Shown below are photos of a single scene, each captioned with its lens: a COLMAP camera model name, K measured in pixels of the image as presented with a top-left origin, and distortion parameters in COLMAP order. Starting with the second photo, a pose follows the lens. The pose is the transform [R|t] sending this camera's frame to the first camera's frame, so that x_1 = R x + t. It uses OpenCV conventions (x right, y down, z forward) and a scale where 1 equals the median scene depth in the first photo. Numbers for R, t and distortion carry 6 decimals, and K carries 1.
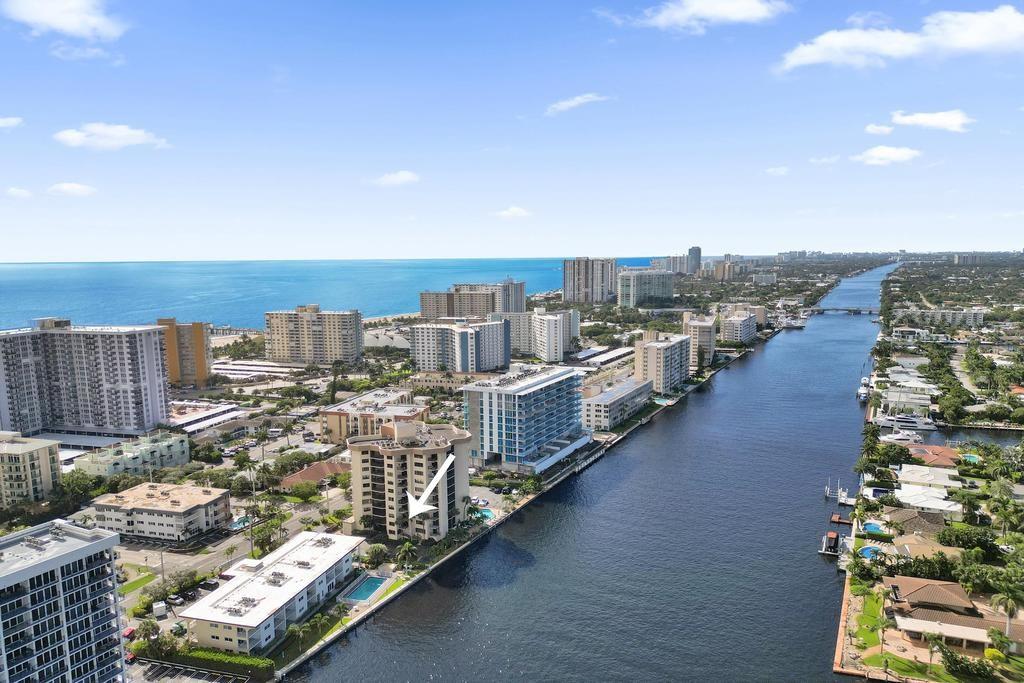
lens RADIAL K [[717.0, 0, 509.5], [0, 717.0, 360.3], [0, 0, 1]] dist [0.088657, -0.081623]
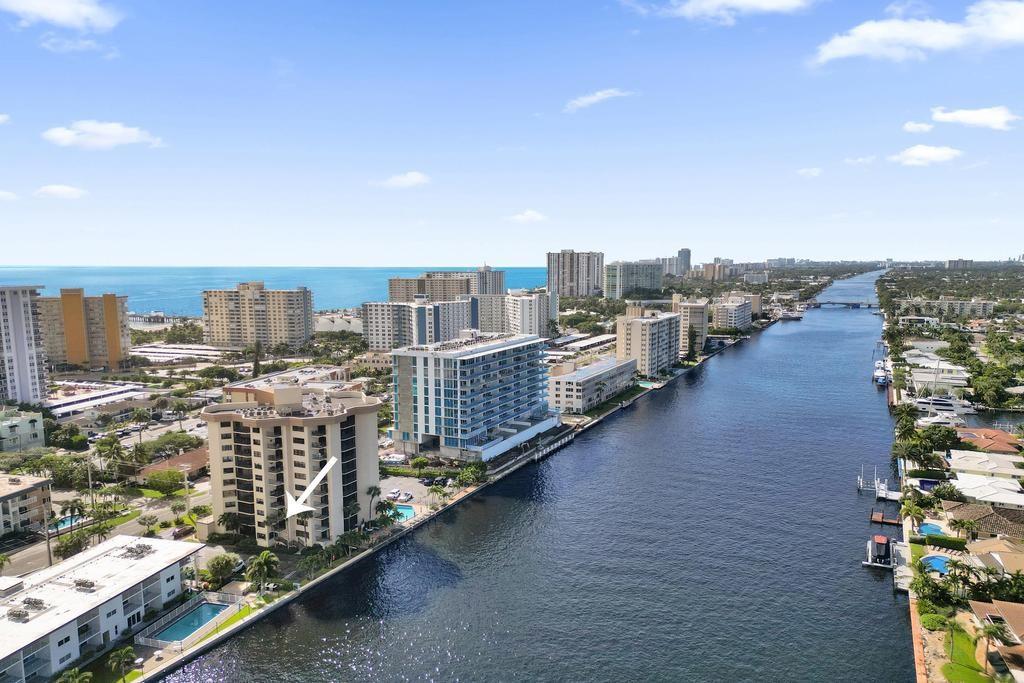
lens RADIAL K [[717.0, 0, 509.5], [0, 717.0, 360.3], [0, 0, 1]] dist [0.088657, -0.081623]
pose [[0.999895, 0.003876, 0.013977, 0.049798], [-0.003741, 0.999946, -0.009687, 0.051580], [-0.014013, 0.009633, 0.999855, 0.204813]]
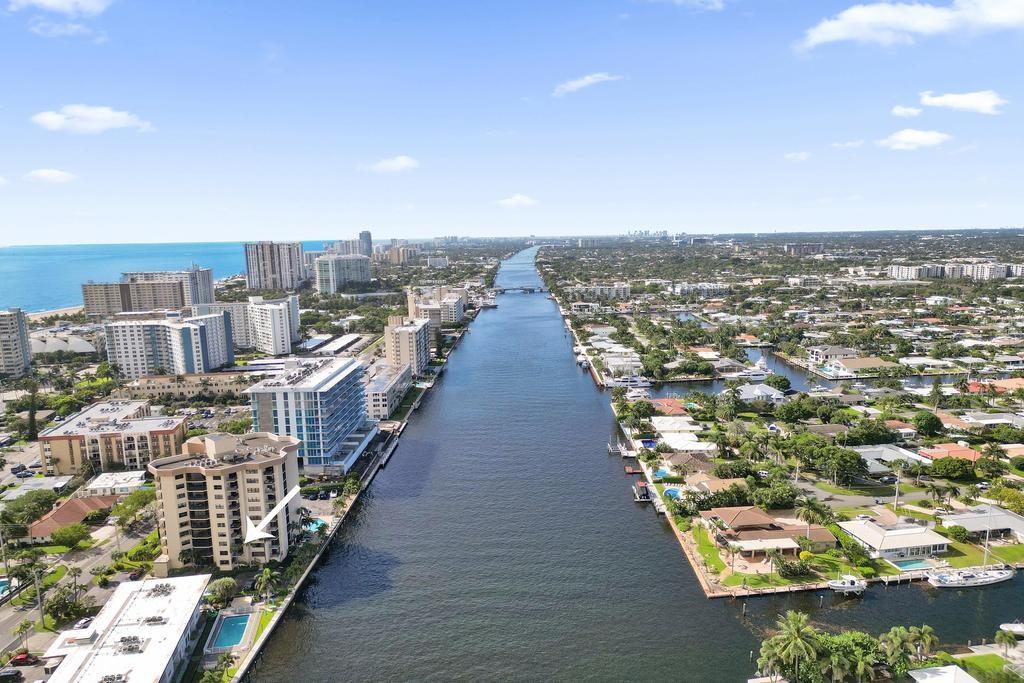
lens RADIAL K [[715.7, 0, 507.7], [0, 715.7, 371.7], [0, 0, 1]] dist [0.086736, -0.080306]
pose [[0.897538, -0.087233, 0.432222, -0.154304], [0.071153, 0.996042, 0.053271, -0.008599], [-0.435158, -0.017059, 0.900192, 0.052696]]
